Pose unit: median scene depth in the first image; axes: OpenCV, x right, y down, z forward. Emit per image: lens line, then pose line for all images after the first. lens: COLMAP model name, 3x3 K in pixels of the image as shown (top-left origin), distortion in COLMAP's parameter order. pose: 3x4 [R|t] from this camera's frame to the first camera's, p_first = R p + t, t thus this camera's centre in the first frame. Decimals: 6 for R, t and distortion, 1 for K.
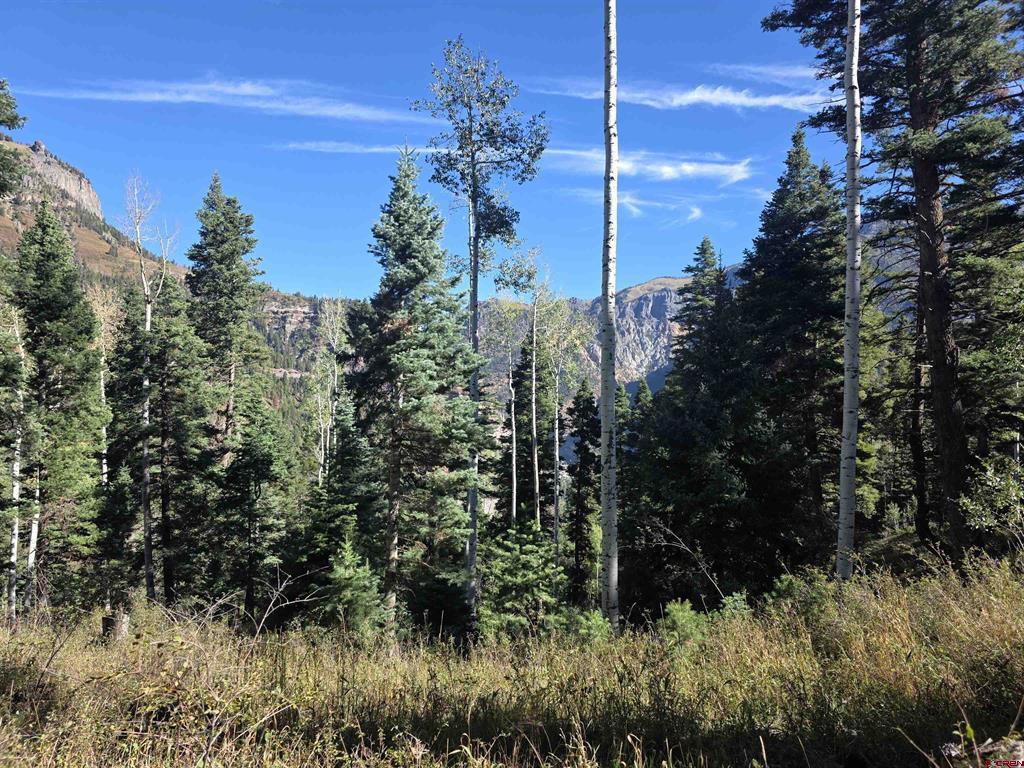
lens RADIAL K [[695.0, 0, 515.4], [0, 695.0, 387.6], [0, 0, 1]] dist [0.012062, -0.003989]
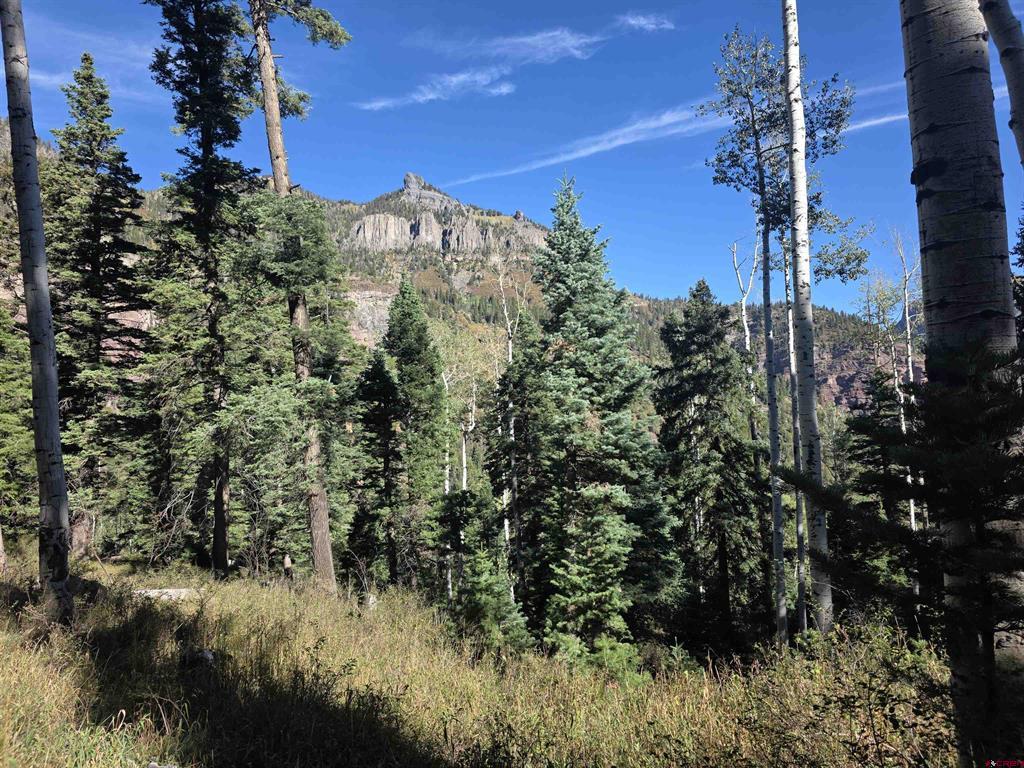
lens RADIAL K [[695.0, 0, 514.7], [0, 695.0, 379.4], [0, 0, 1]] dist [0.012062, -0.003989]
pose [[0.802585, -0.073062, -0.592046, 0.181169], [0.059000, 0.997327, -0.043095, 0.000188], [0.593612, -0.000344, 0.804751, 0.047455]]
